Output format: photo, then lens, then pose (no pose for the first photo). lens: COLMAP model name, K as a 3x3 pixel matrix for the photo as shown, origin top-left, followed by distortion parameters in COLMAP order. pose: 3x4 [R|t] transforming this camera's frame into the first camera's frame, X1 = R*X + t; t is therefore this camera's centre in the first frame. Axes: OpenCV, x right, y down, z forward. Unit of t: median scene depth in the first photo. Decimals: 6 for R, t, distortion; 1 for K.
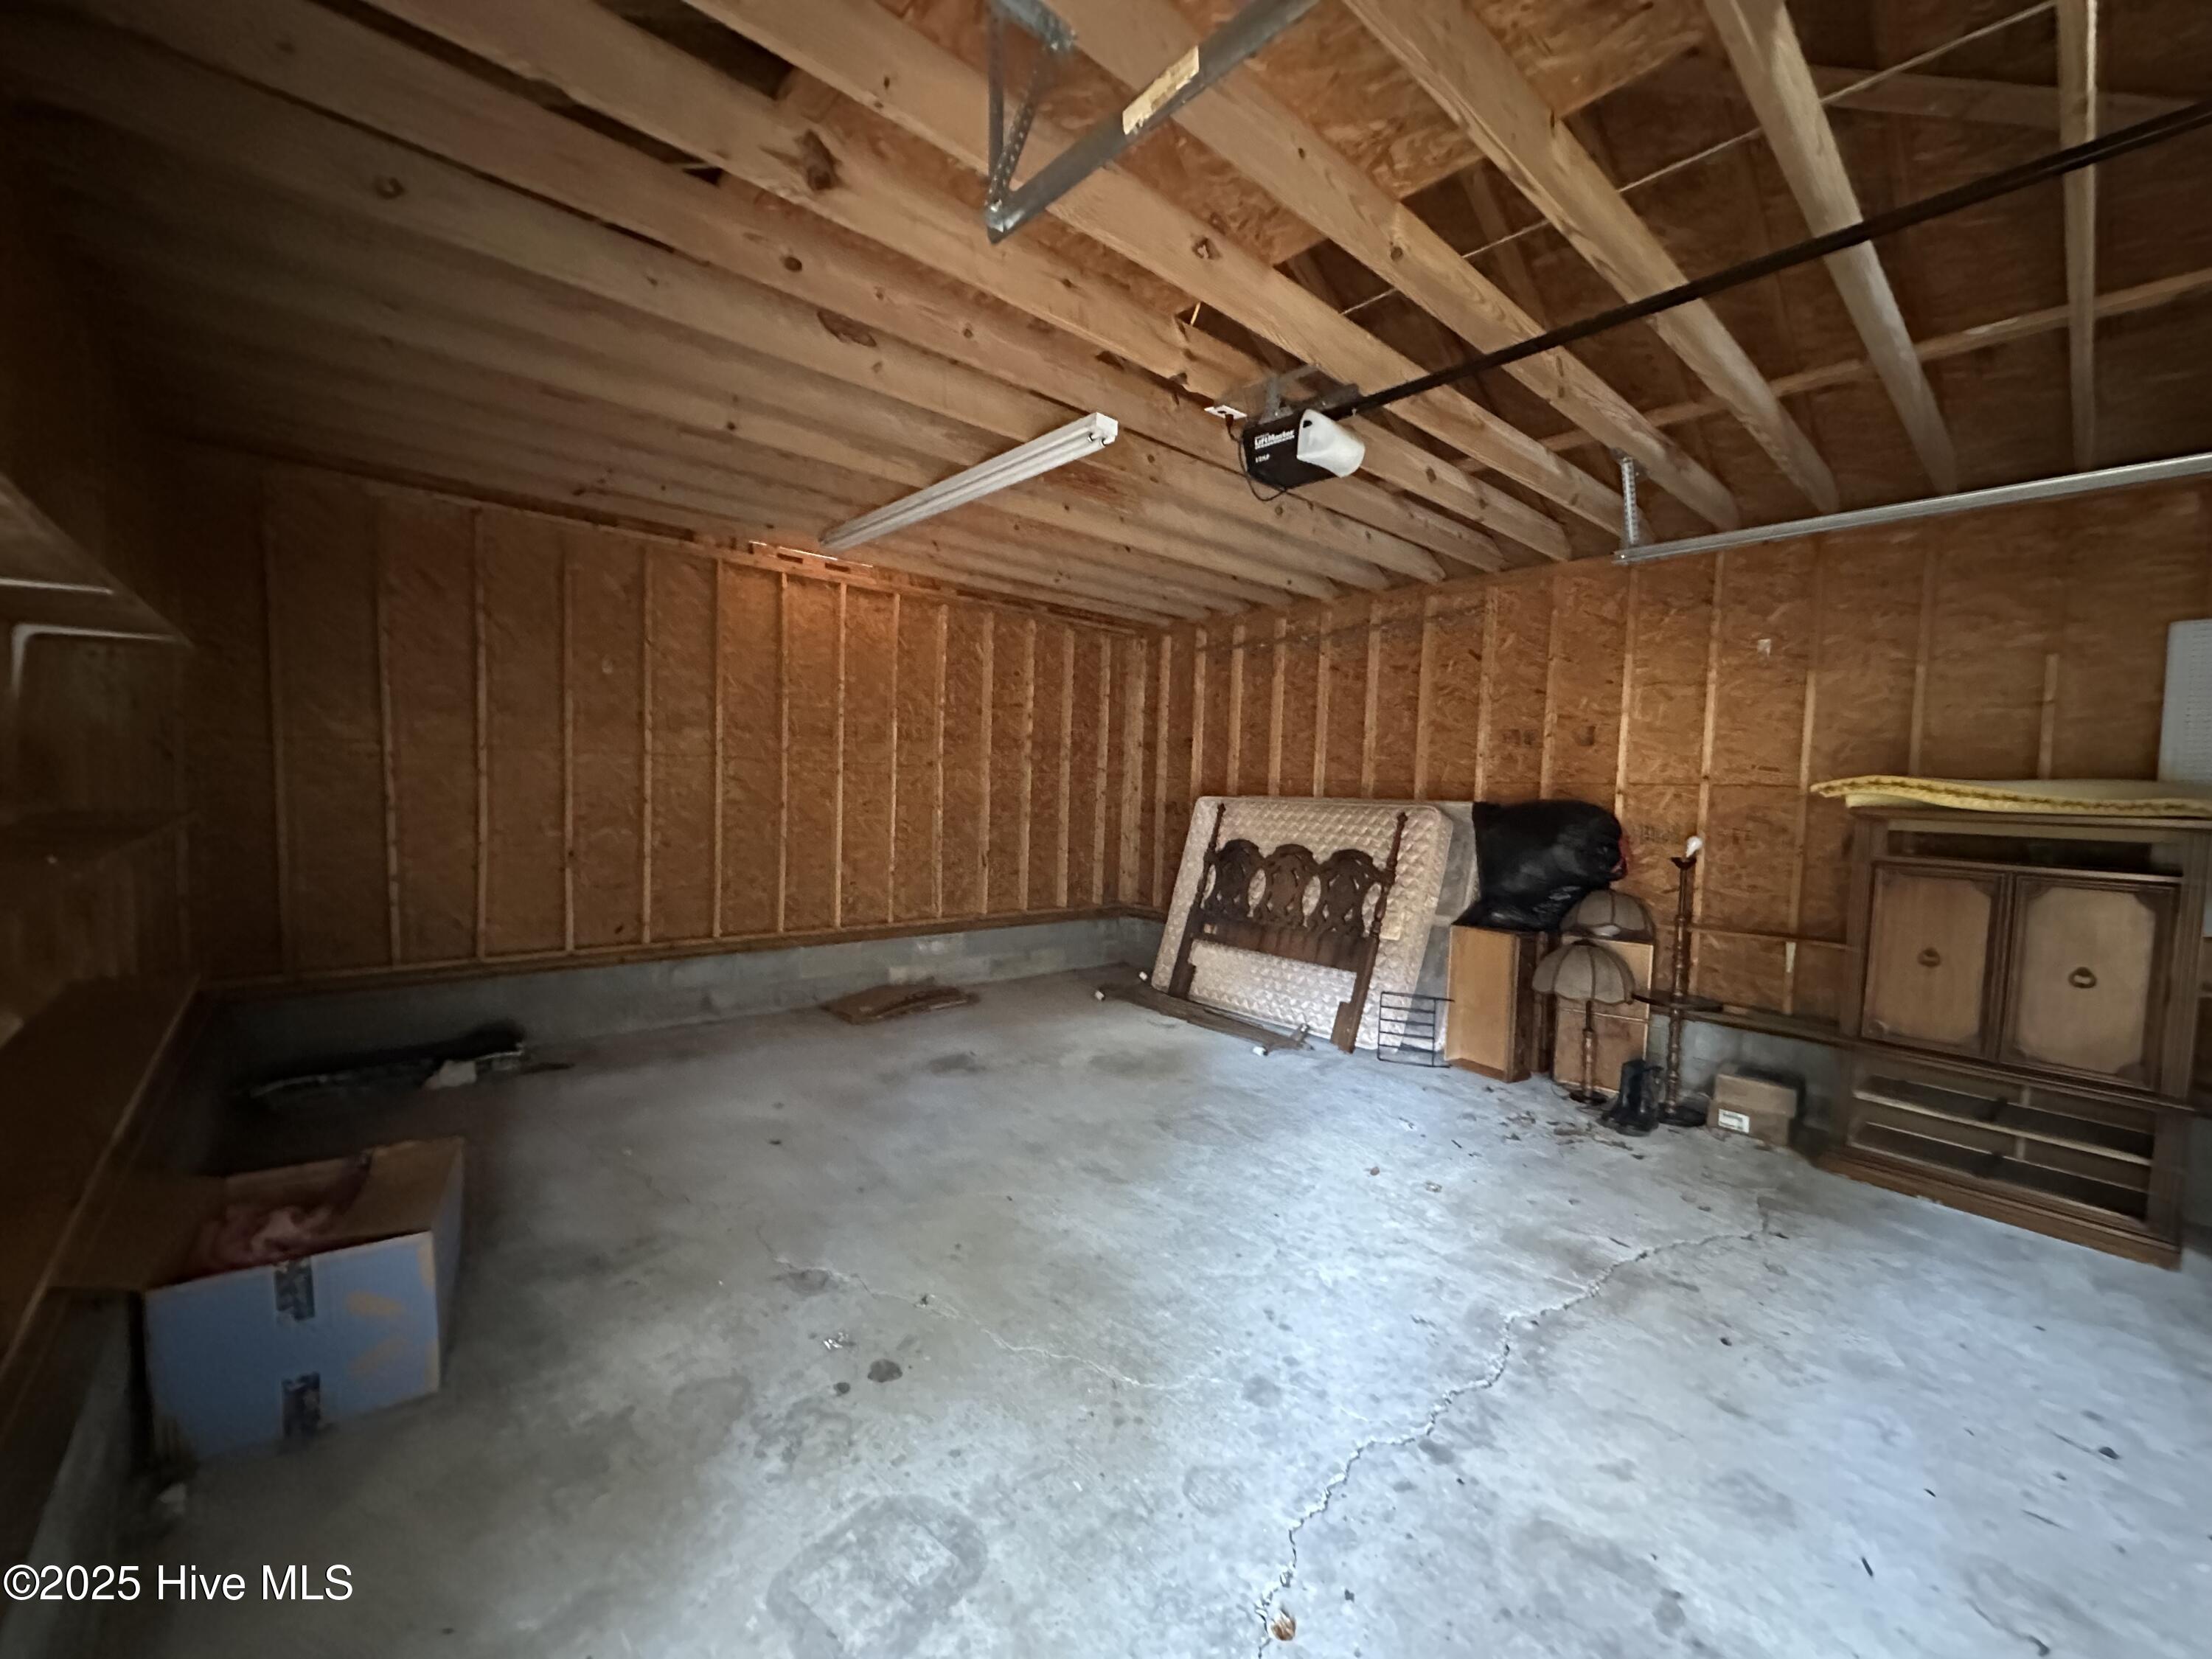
lens RADIAL K [[881.6, 0, 1106.0], [0, 881.6, 829.5], [0, 0, 1]] dist [-0.001385, 0.000085]
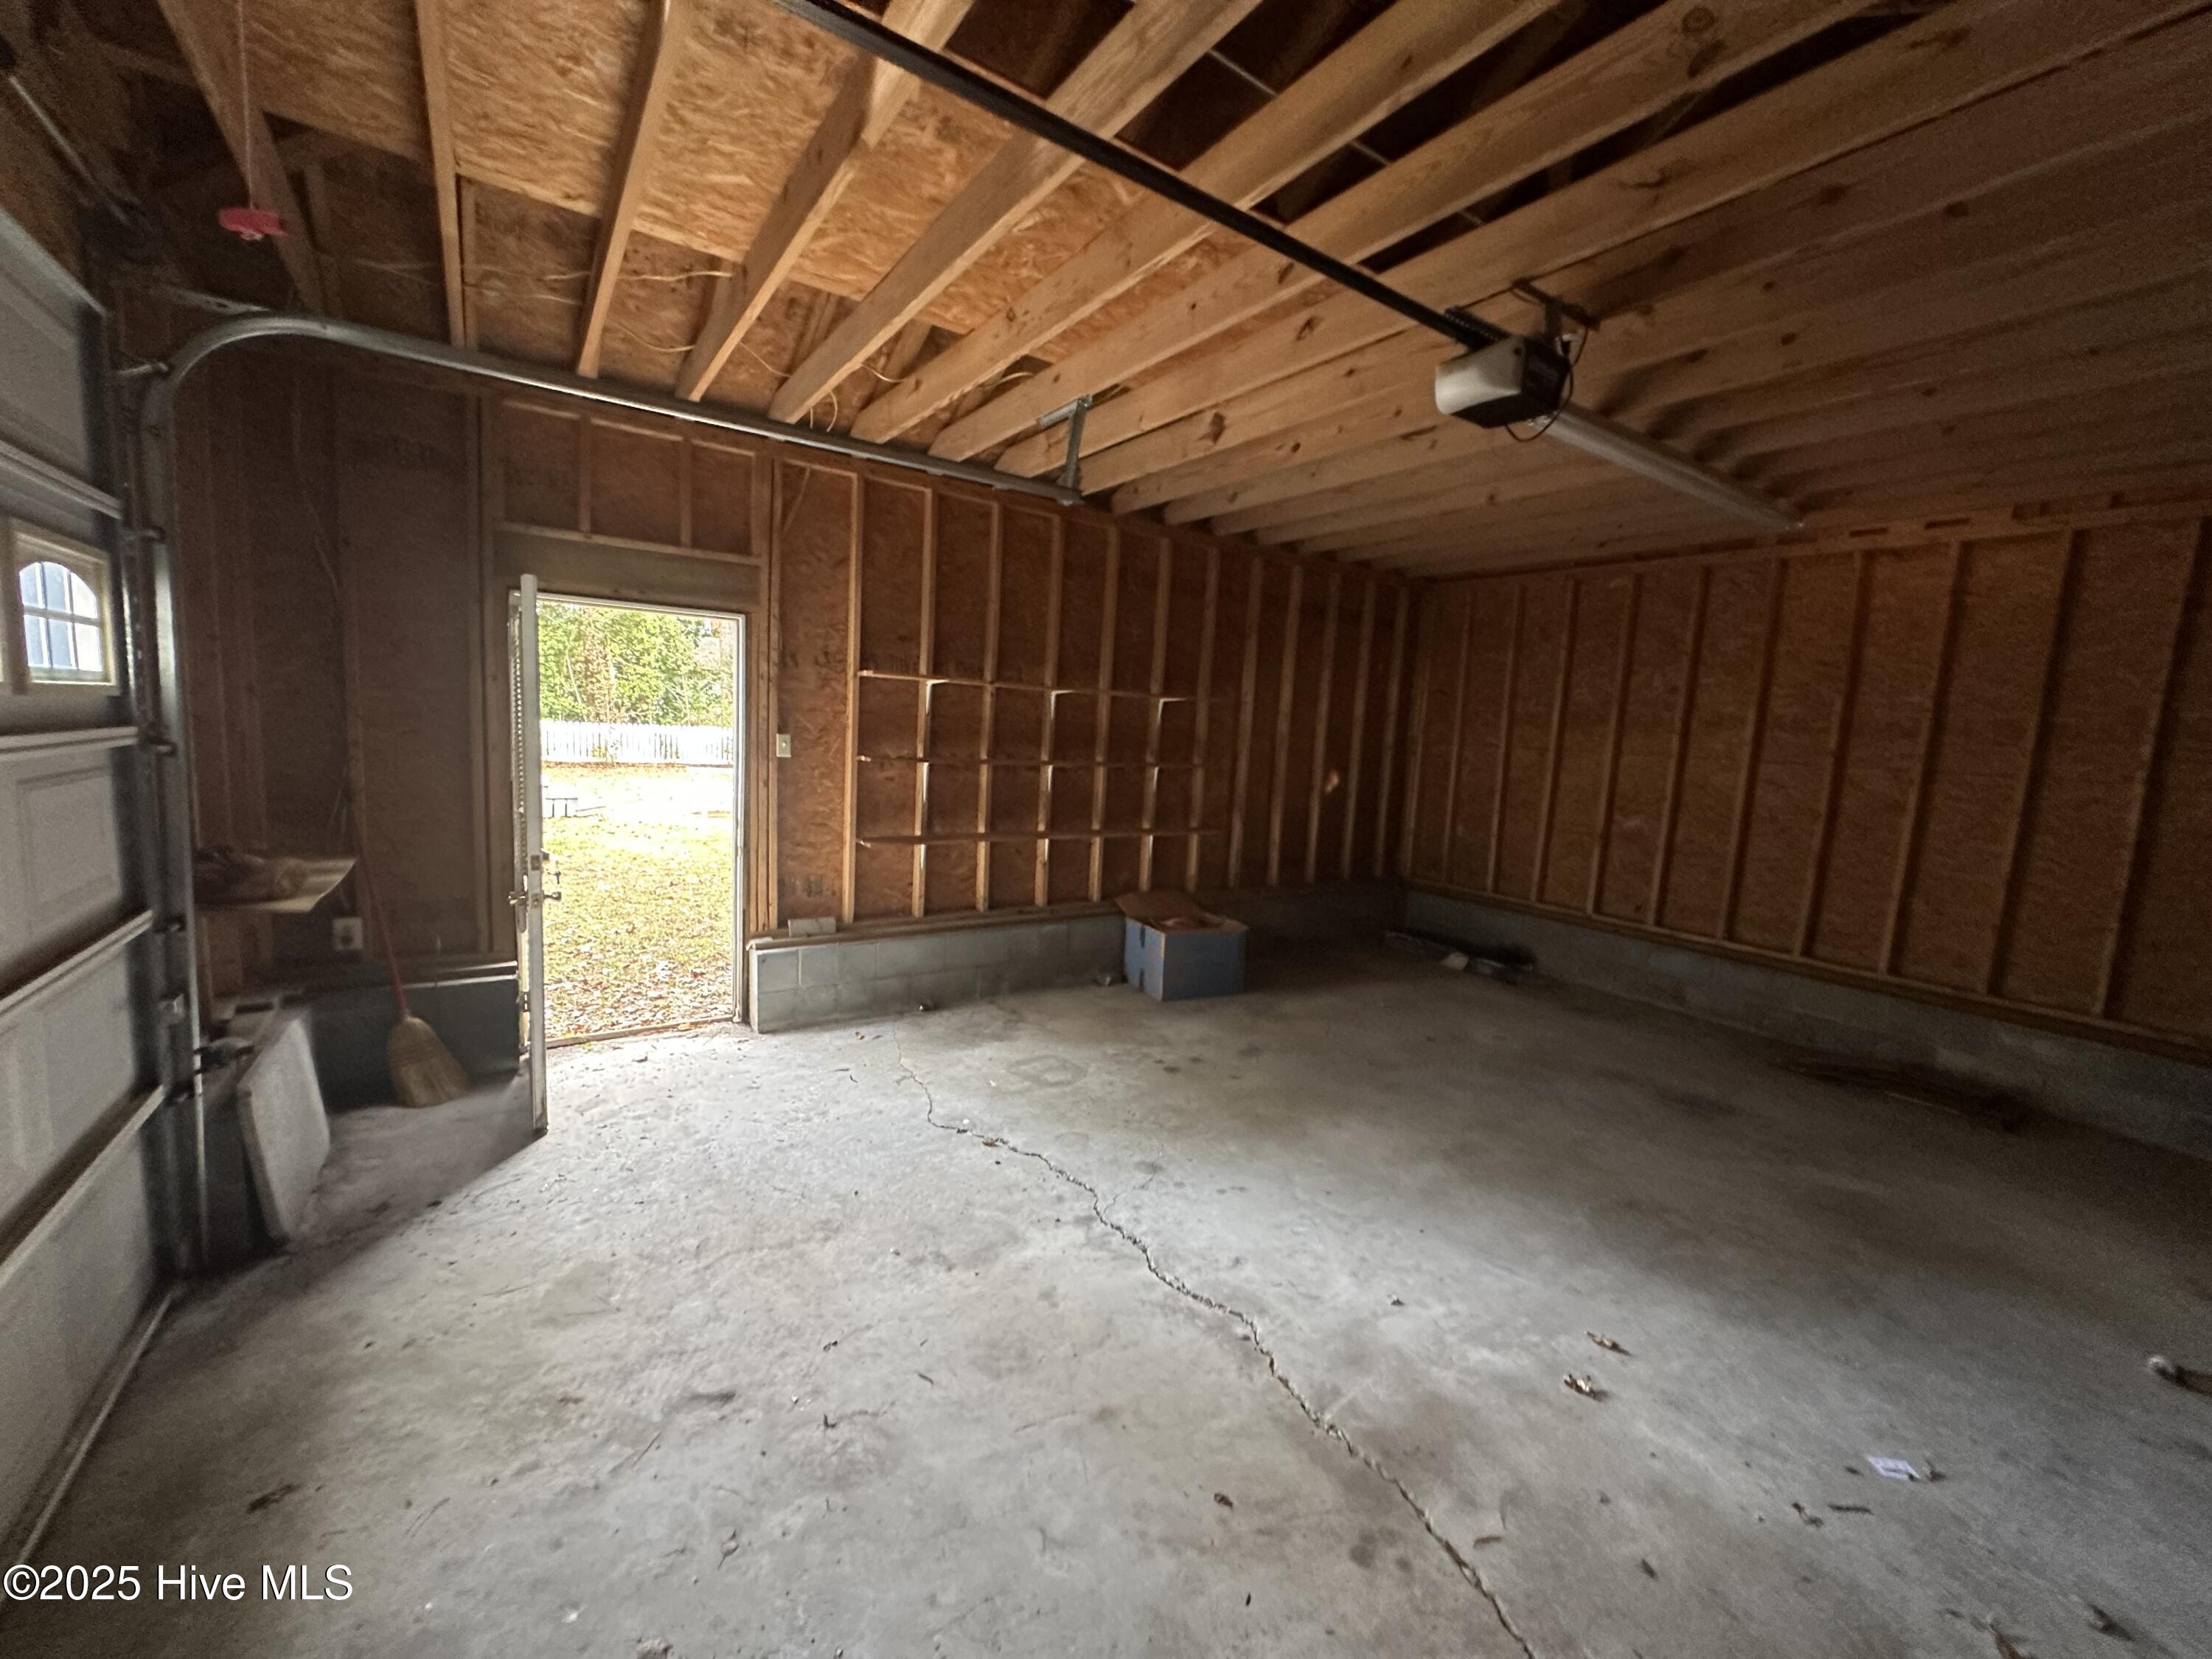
lens RADIAL K [[881.6, 0, 1106.0], [0, 881.6, 829.5], [0, 0, 1]] dist [-0.001385, 0.000085]
pose [[-0.127288, 0.075033, -0.989024, 1.149612], [-0.113632, 0.989466, 0.089691, -0.023160], [0.985335, 0.123802, -0.117421, 0.754690]]
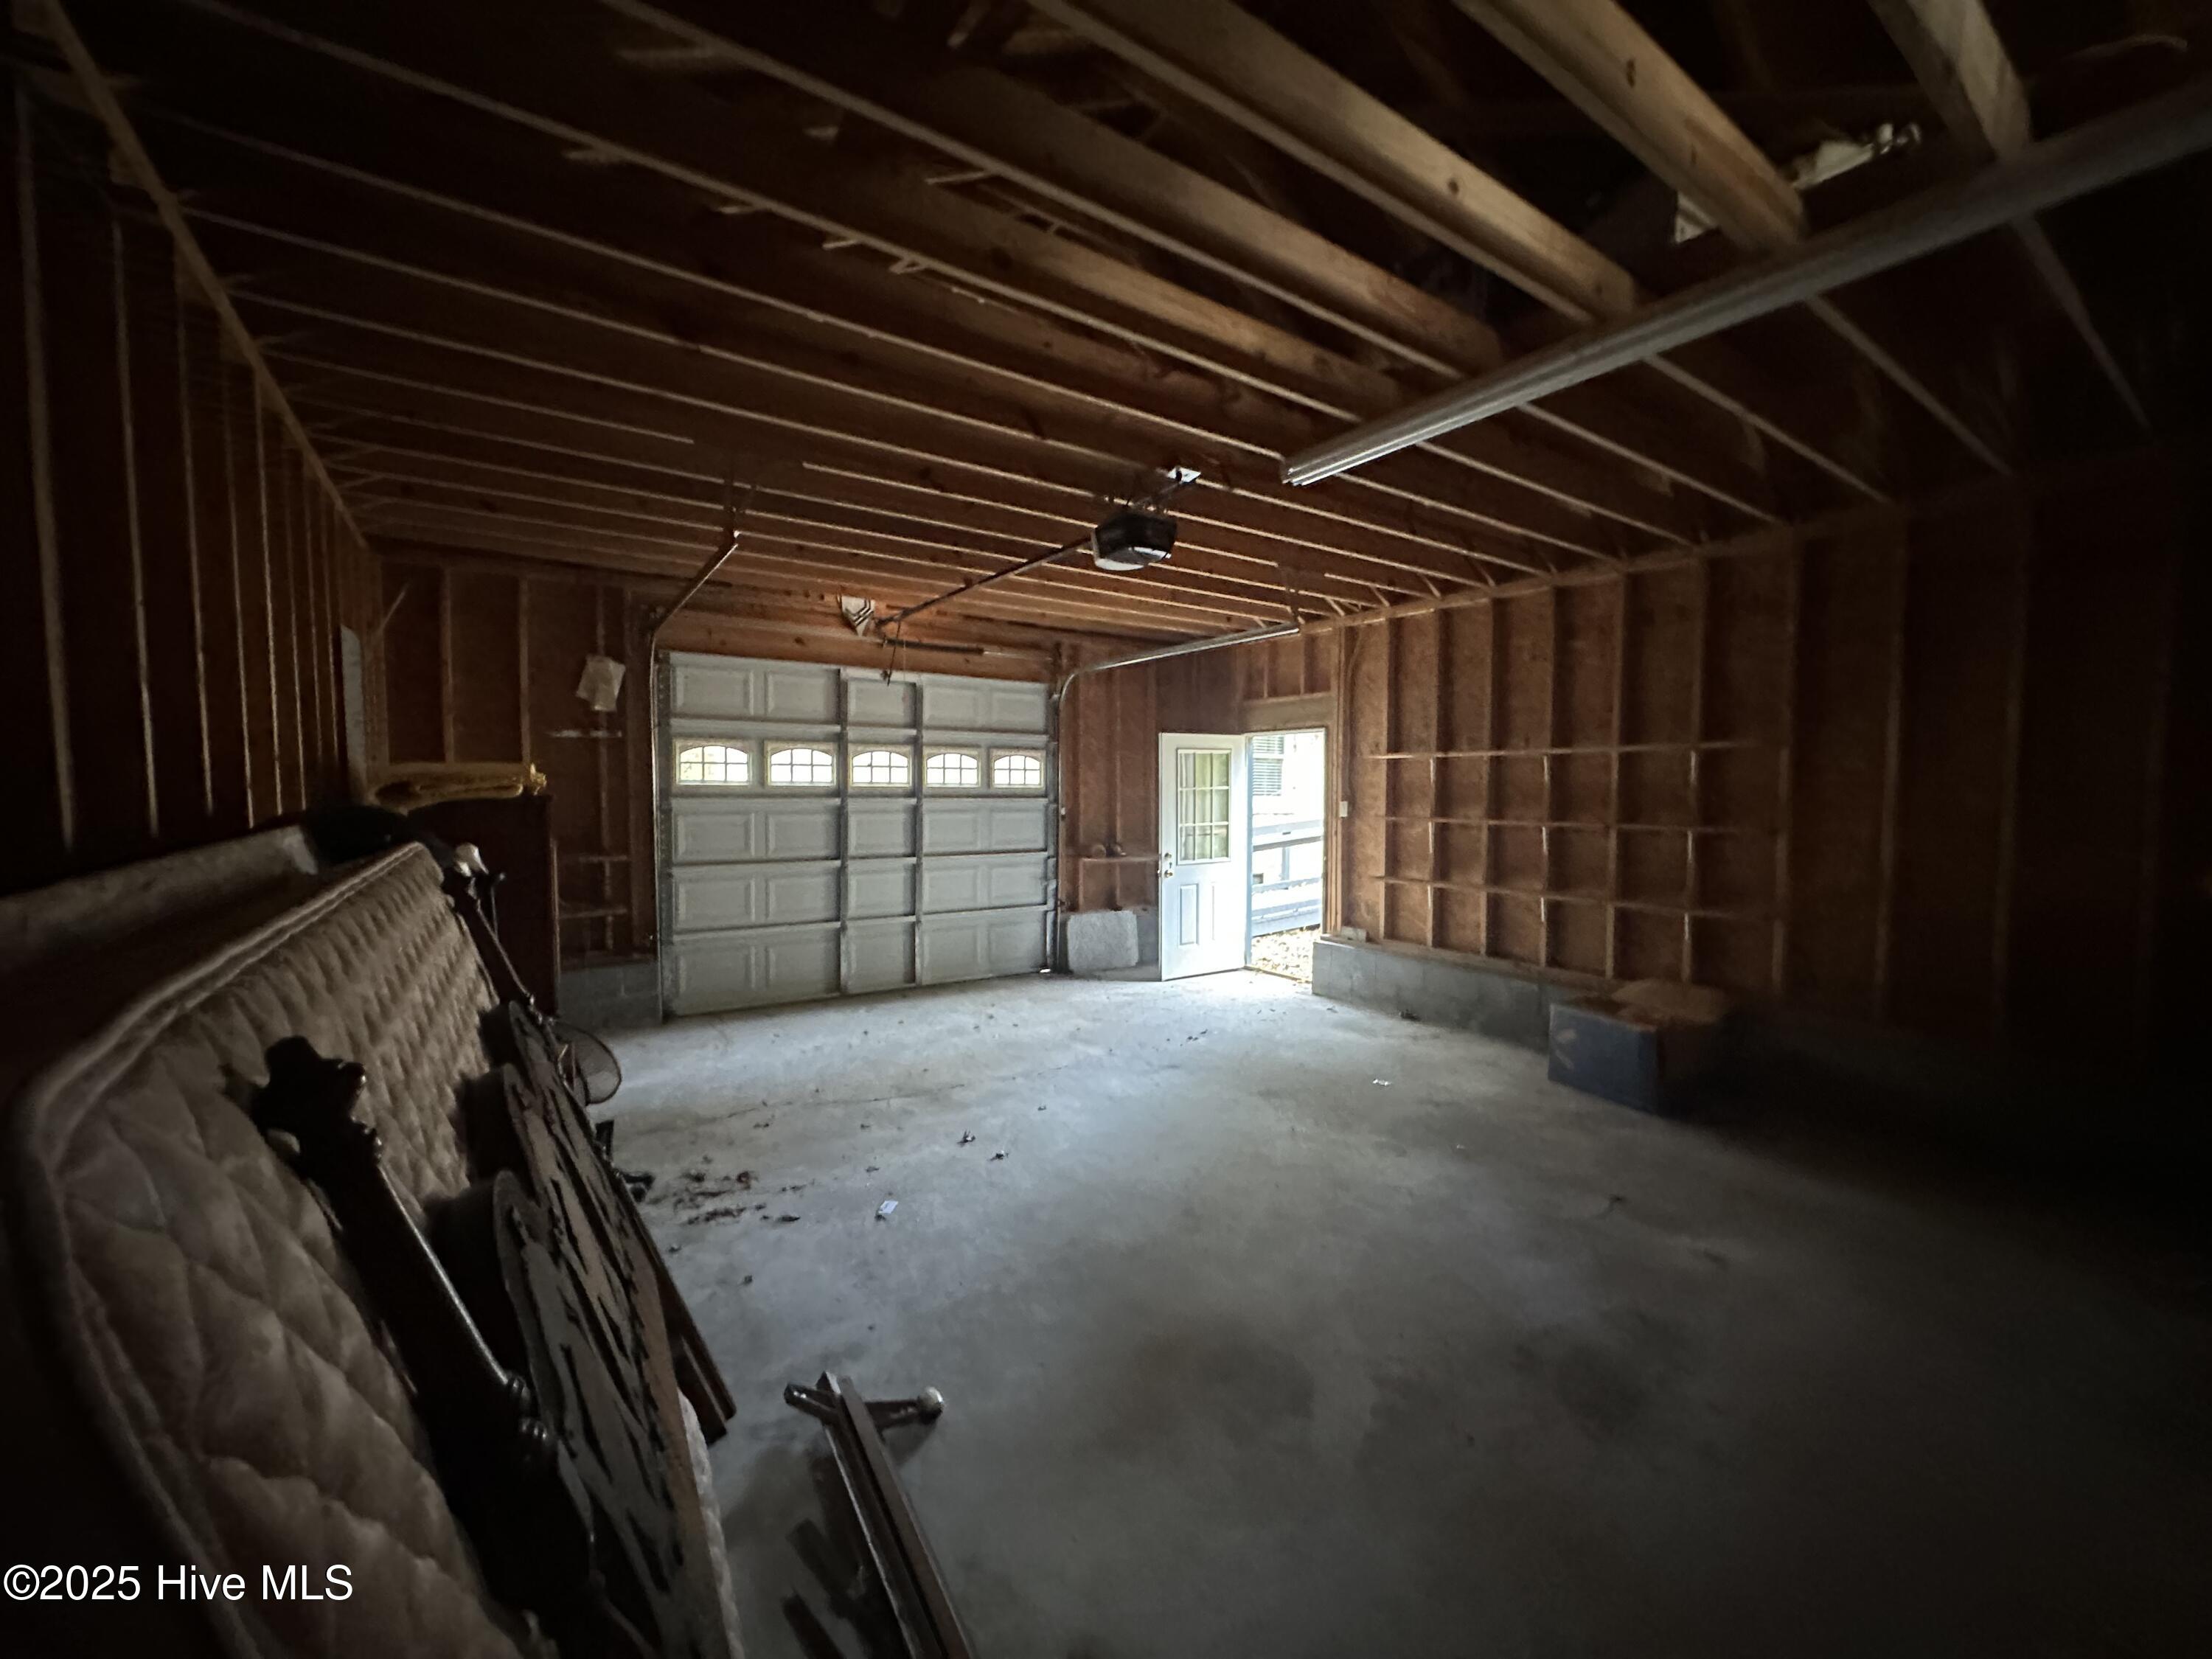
lens RADIAL K [[881.6, 0, 1106.0], [0, 881.6, 829.5], [0, 0, 1]] dist [-0.001385, 0.000085]
pose [[-0.991236, -0.046009, 0.123829, 0.077336], [-0.032284, 0.993335, 0.110646, -0.143067], [-0.128094, 0.105679, -0.986116, 2.304591]]
